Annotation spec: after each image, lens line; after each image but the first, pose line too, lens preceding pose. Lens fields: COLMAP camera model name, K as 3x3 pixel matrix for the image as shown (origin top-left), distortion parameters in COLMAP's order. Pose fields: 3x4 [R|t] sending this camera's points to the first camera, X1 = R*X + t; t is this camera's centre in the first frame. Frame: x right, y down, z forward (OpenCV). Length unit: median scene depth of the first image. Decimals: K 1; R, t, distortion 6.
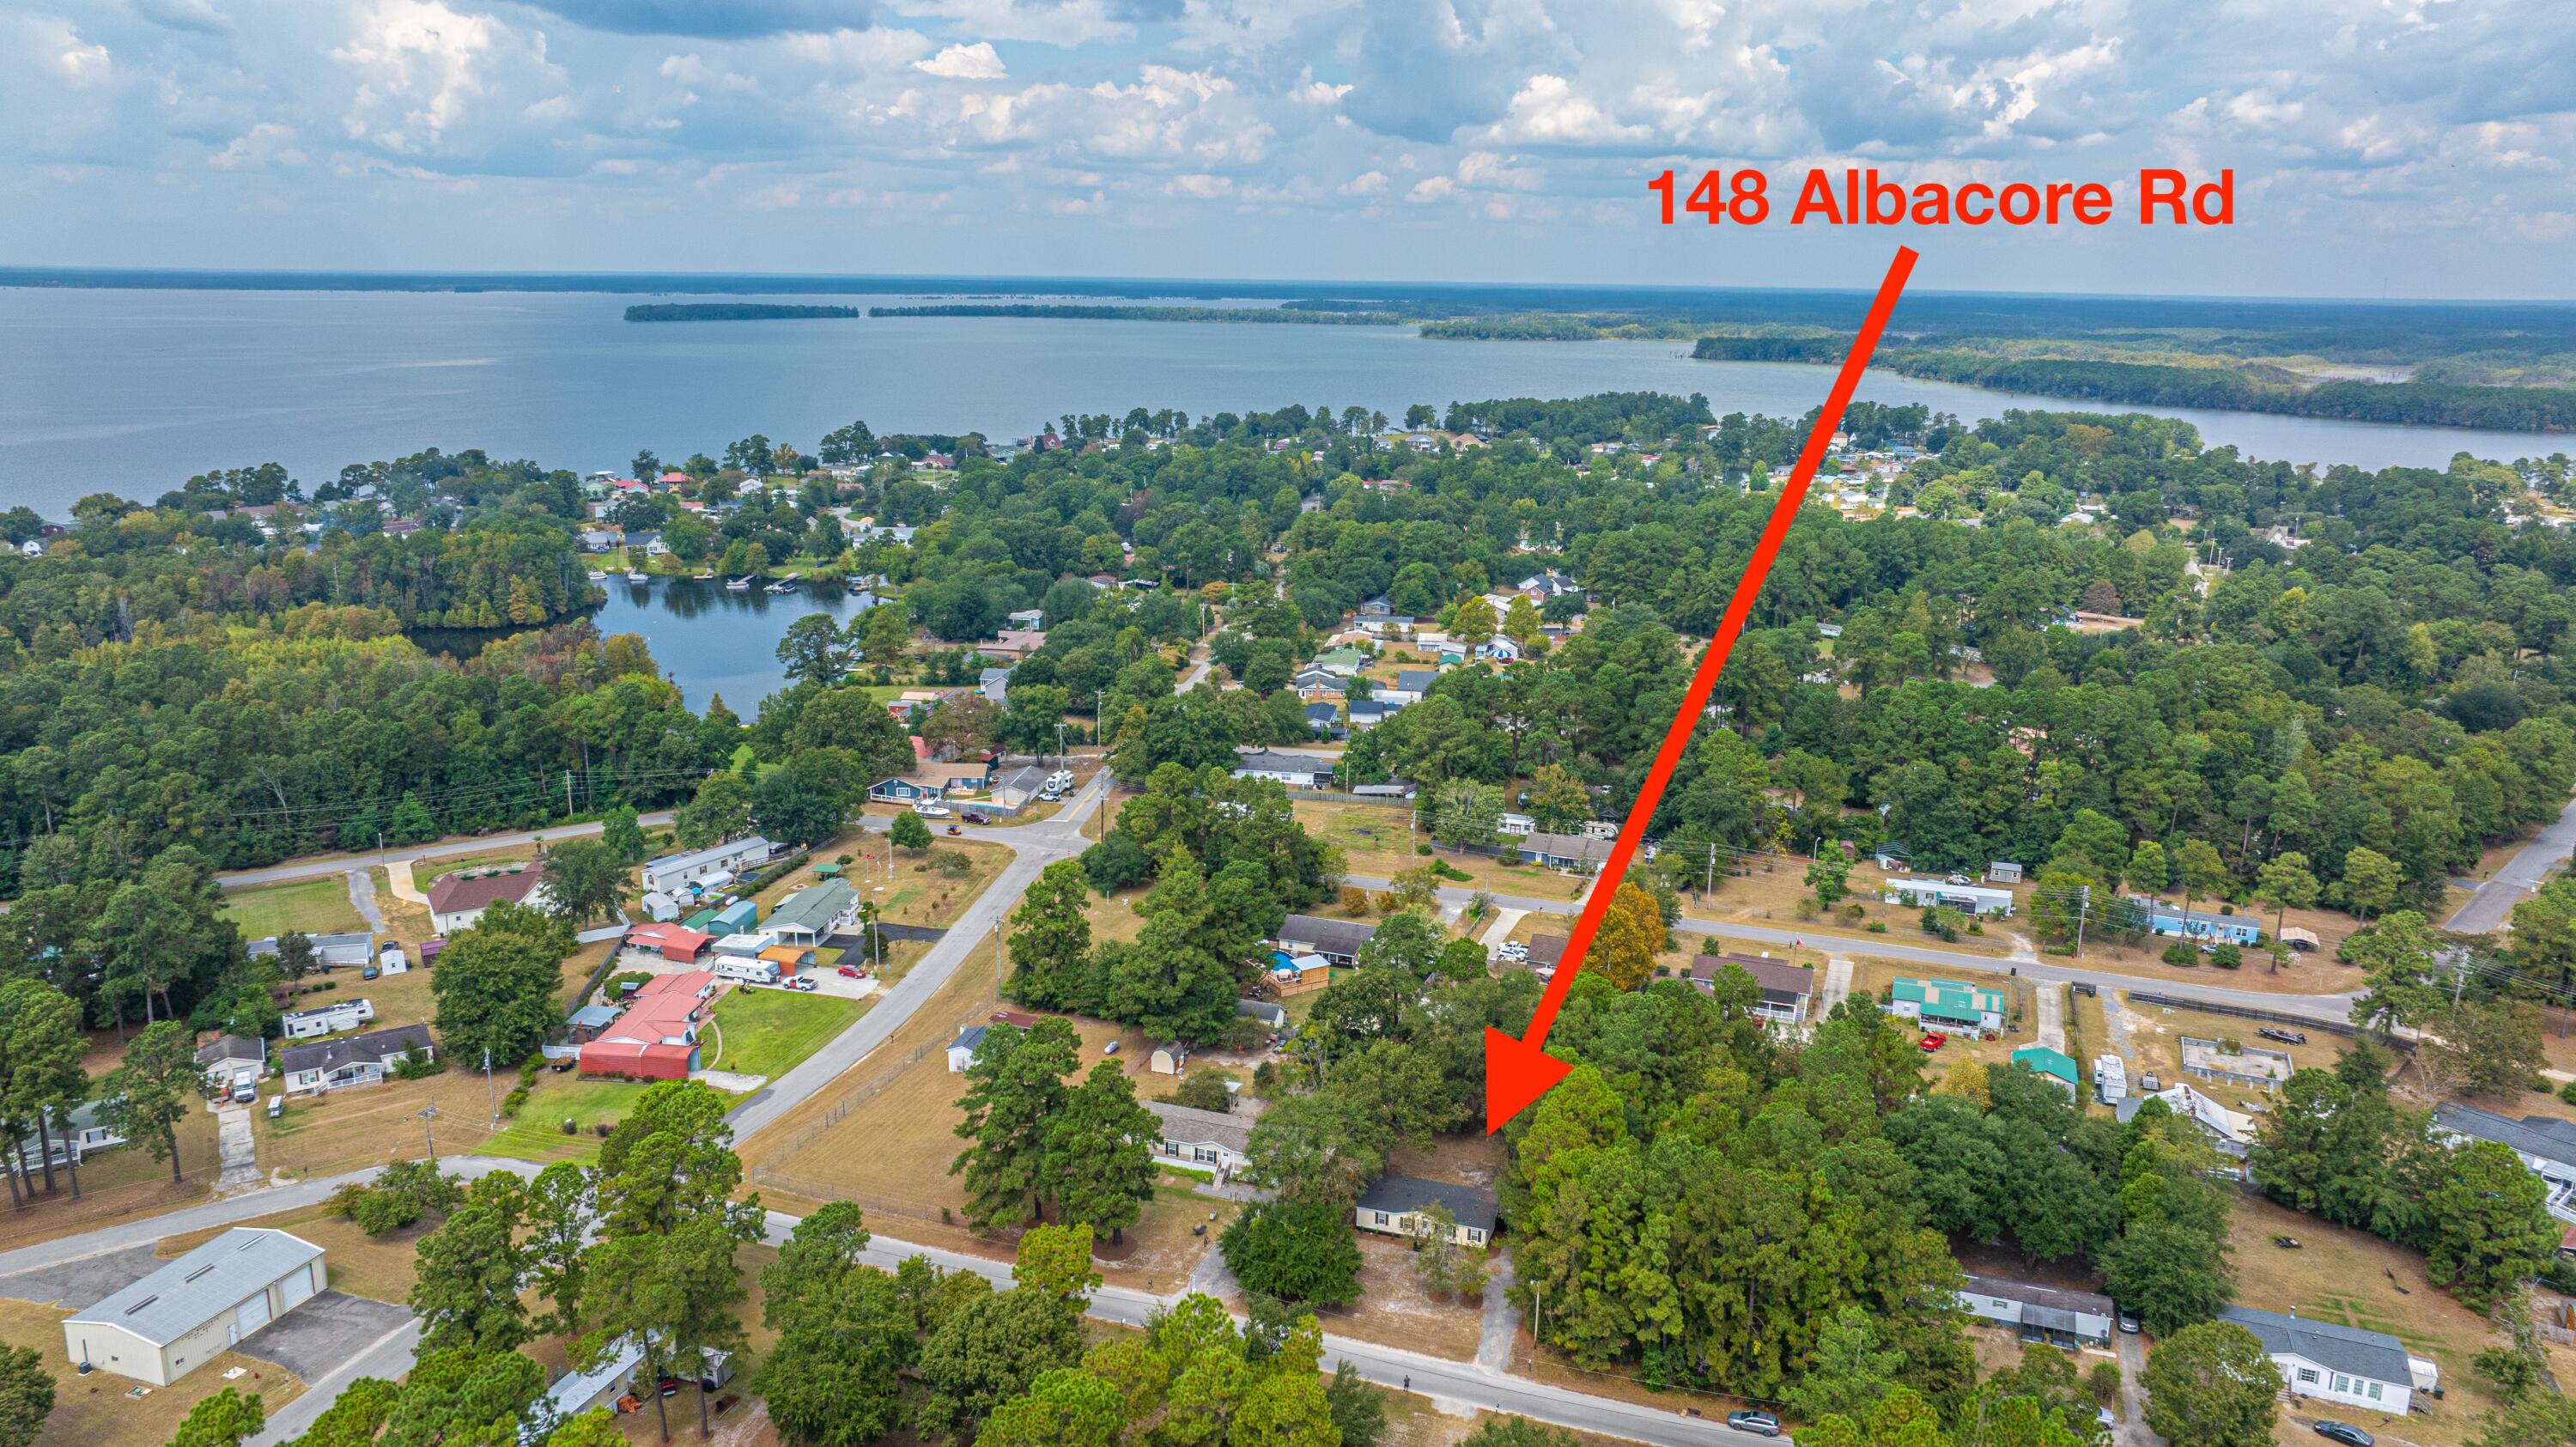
lens RADIAL K [[1810.7, 0, 1288.9], [0, 1810.7, 704.4], [0, 0, 1]] dist [-0.043664, 0.042000]
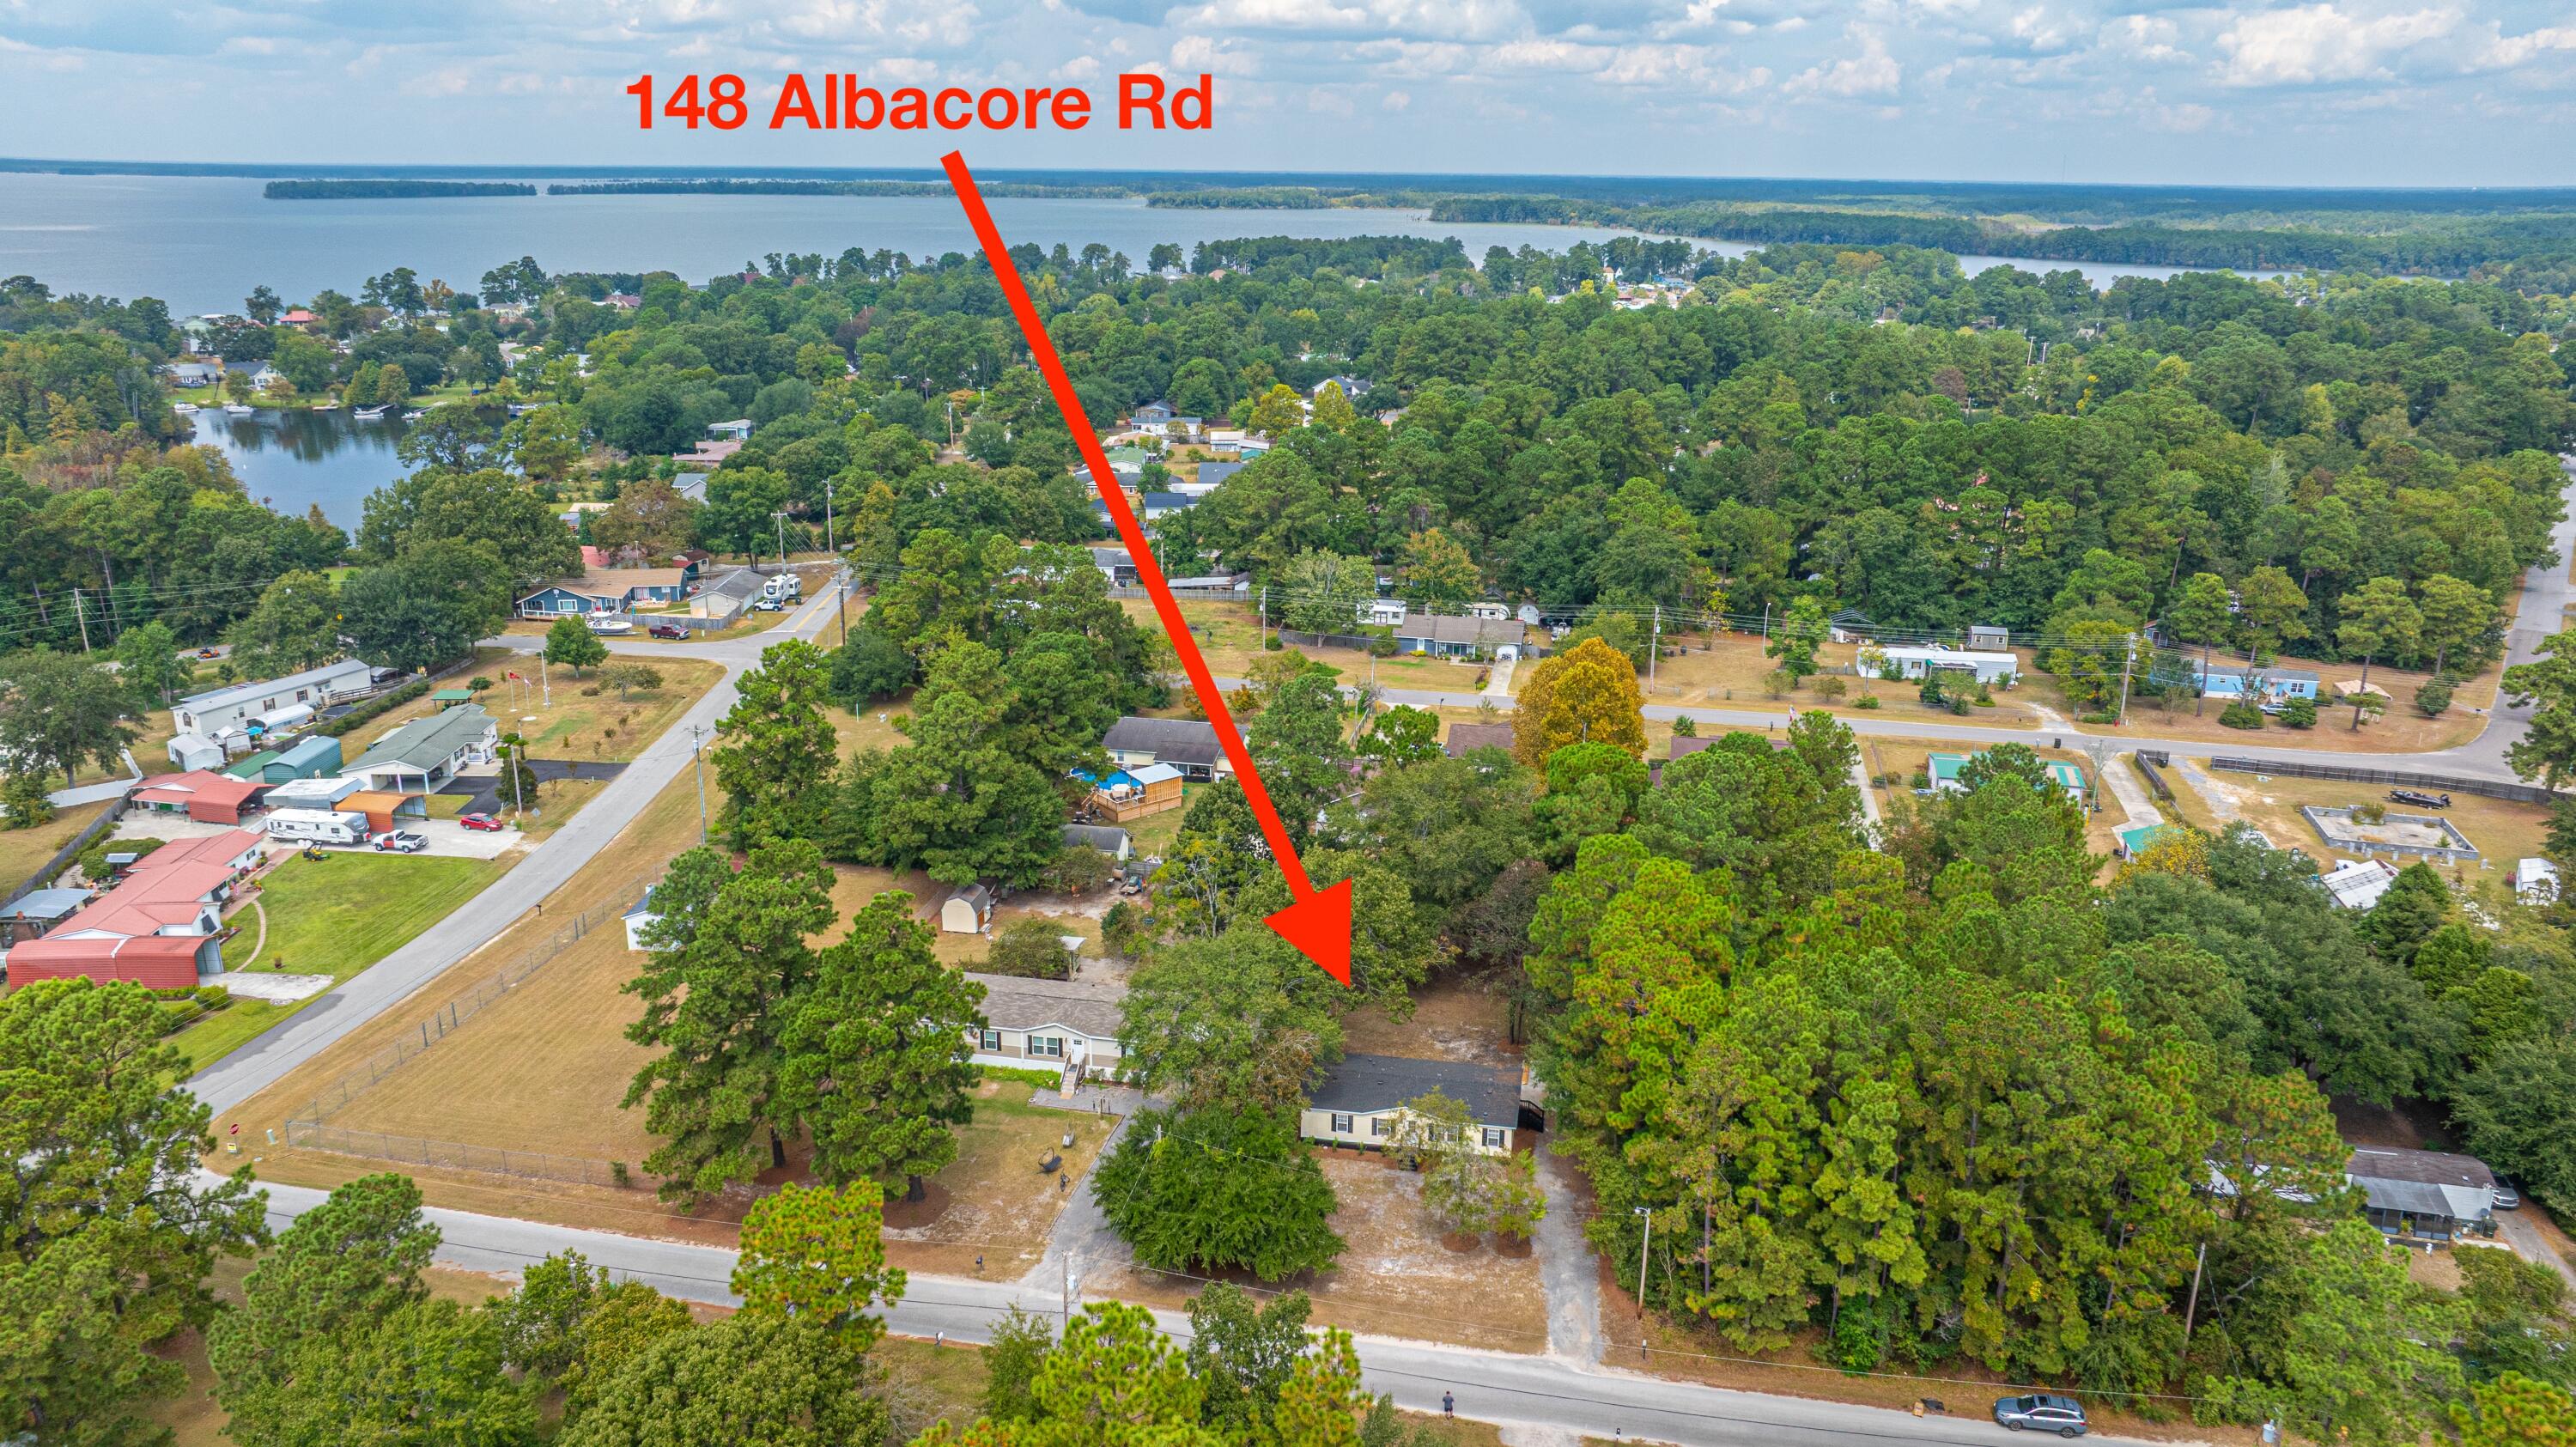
lens RADIAL K [[1810.7, 0, 1284.8], [0, 1810.7, 698.7], [0, 0, 1]] dist [-0.043664, 0.042000]
pose [[0.988677, -0.045043, 0.143143, -0.031711], [0.037570, 0.997808, 0.054483, 0.063501], [-0.145283, -0.048488, 0.988201, 0.240972]]
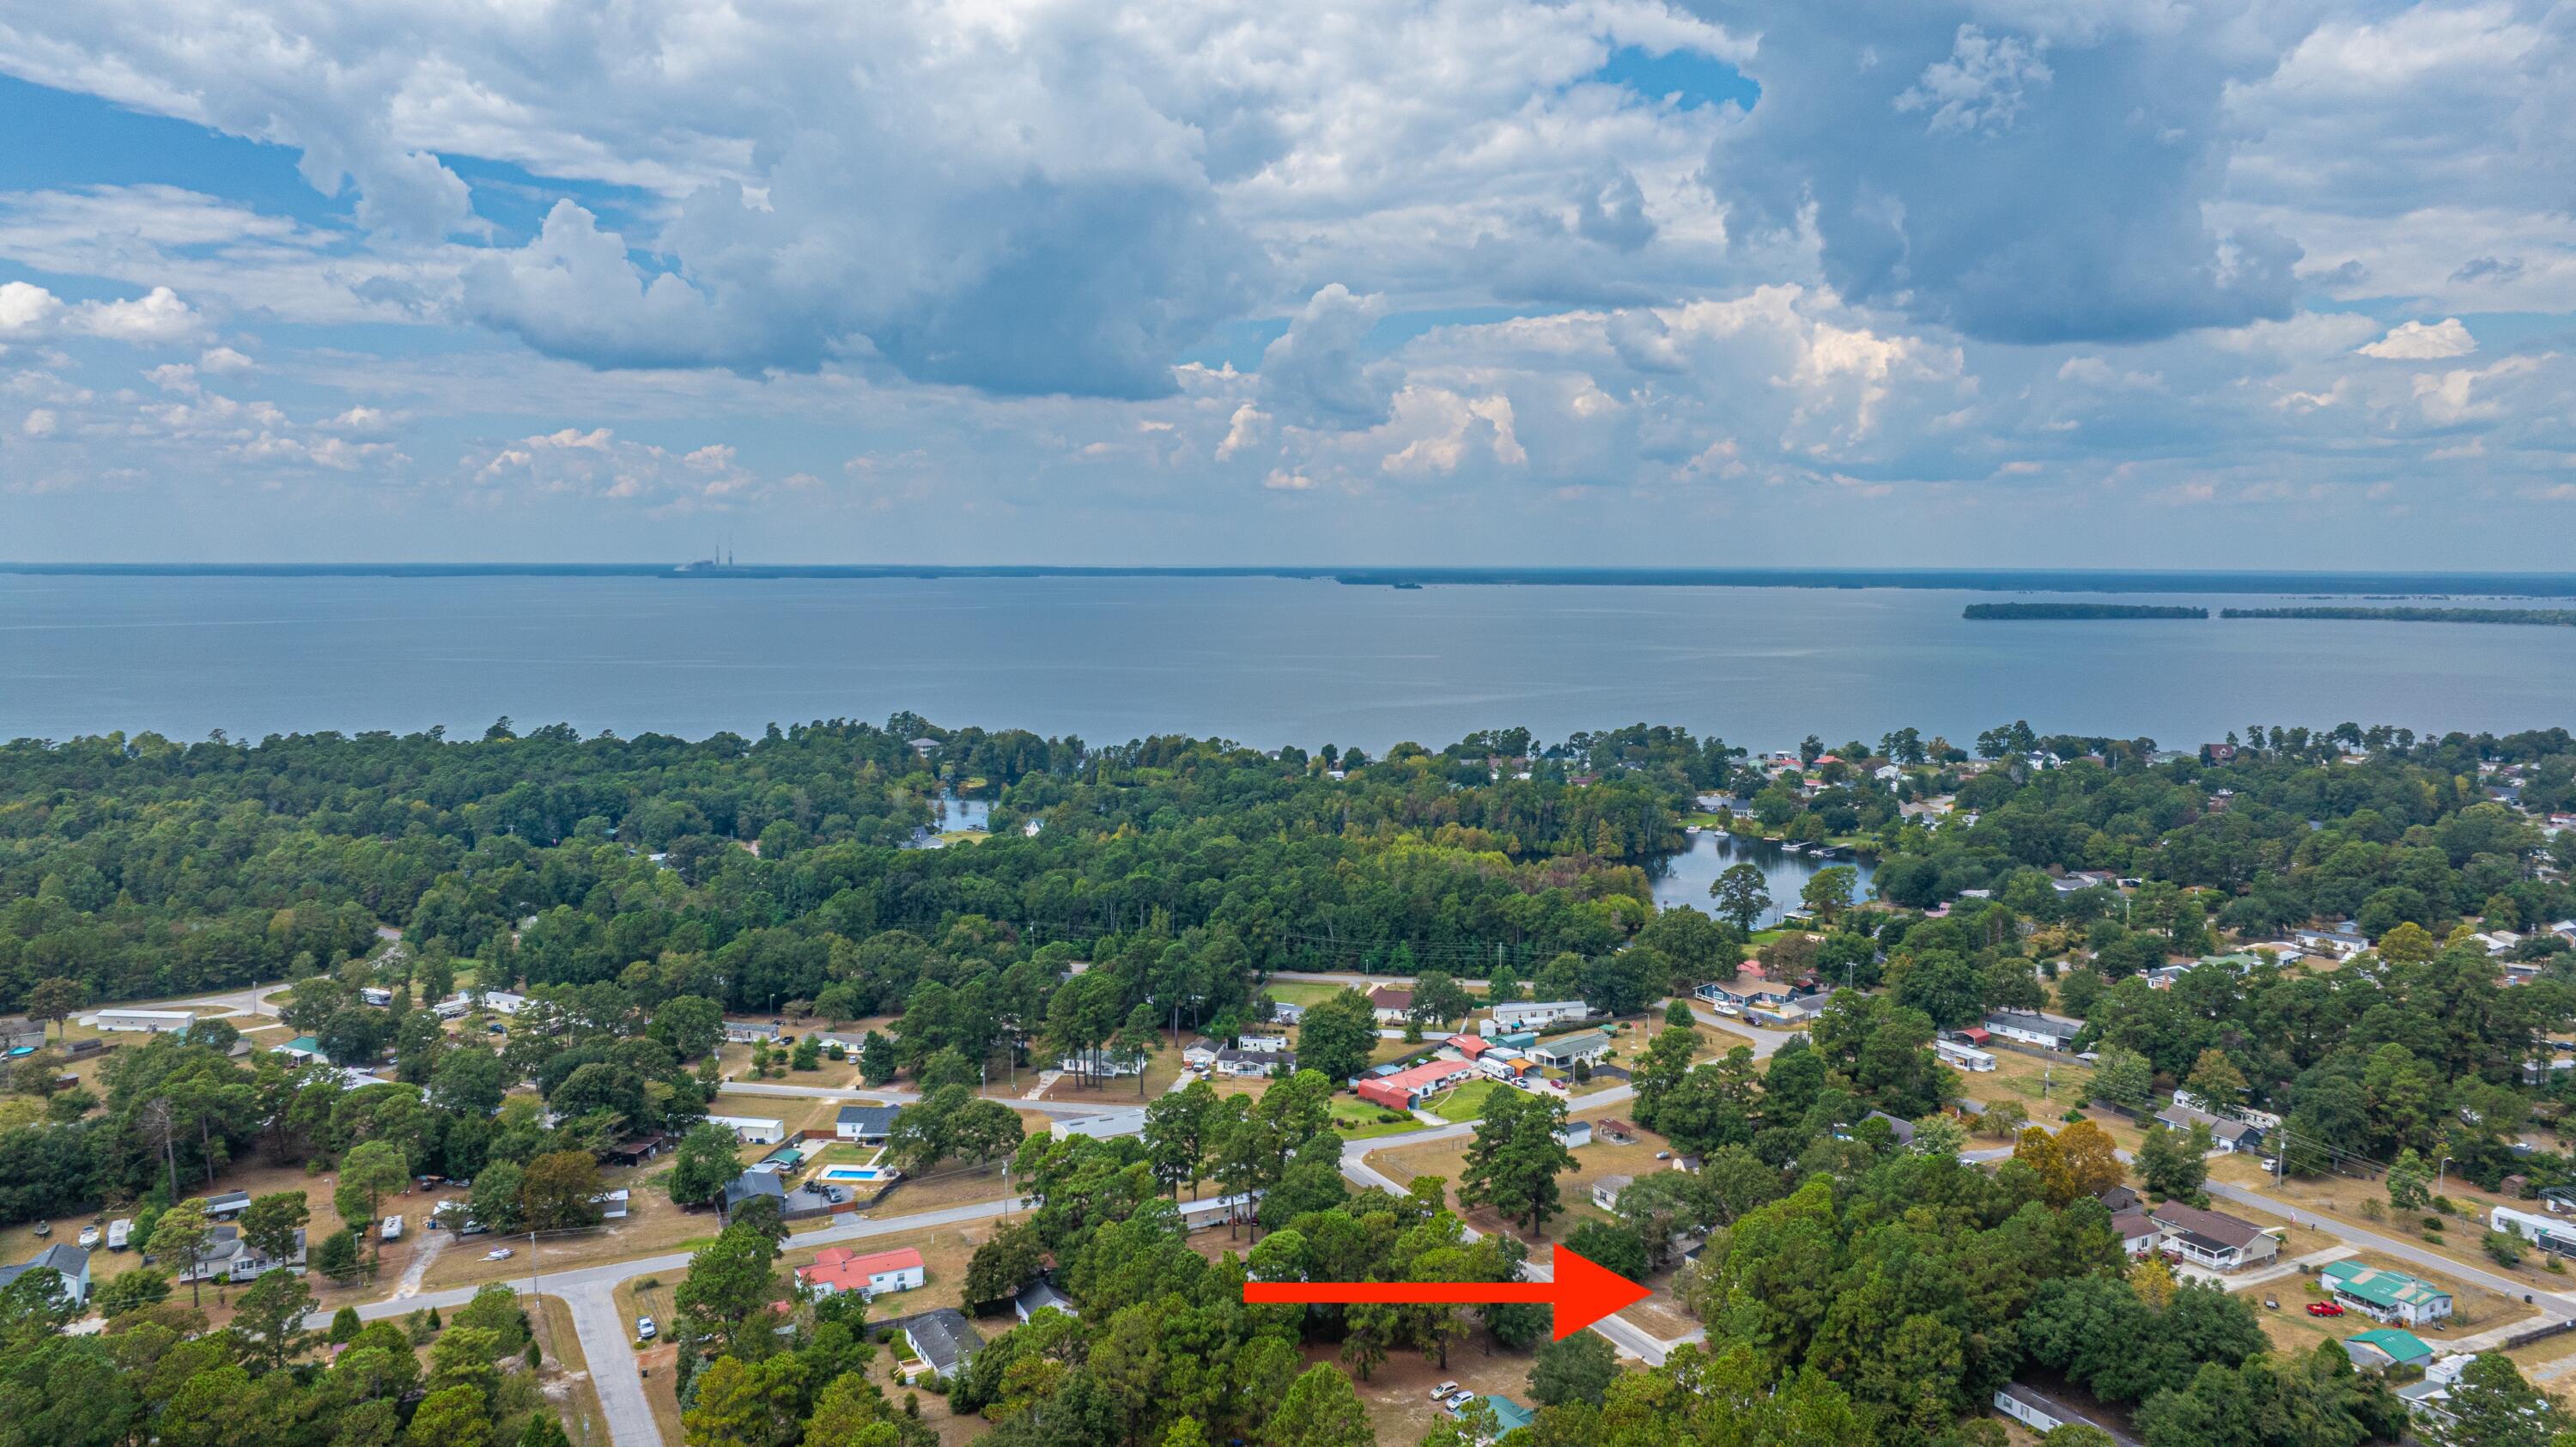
lens RADIAL K [[1810.7, 0, 1282.7], [0, 1810.7, 738.7], [0, 0, 1]] dist [-0.043664, 0.042000]
pose [[0.736832, 0.056420, -0.673718, 0.468880], [-0.150426, 0.985214, -0.082012, 0.022113], [0.659129, 0.161774, 0.734424, -0.220054]]
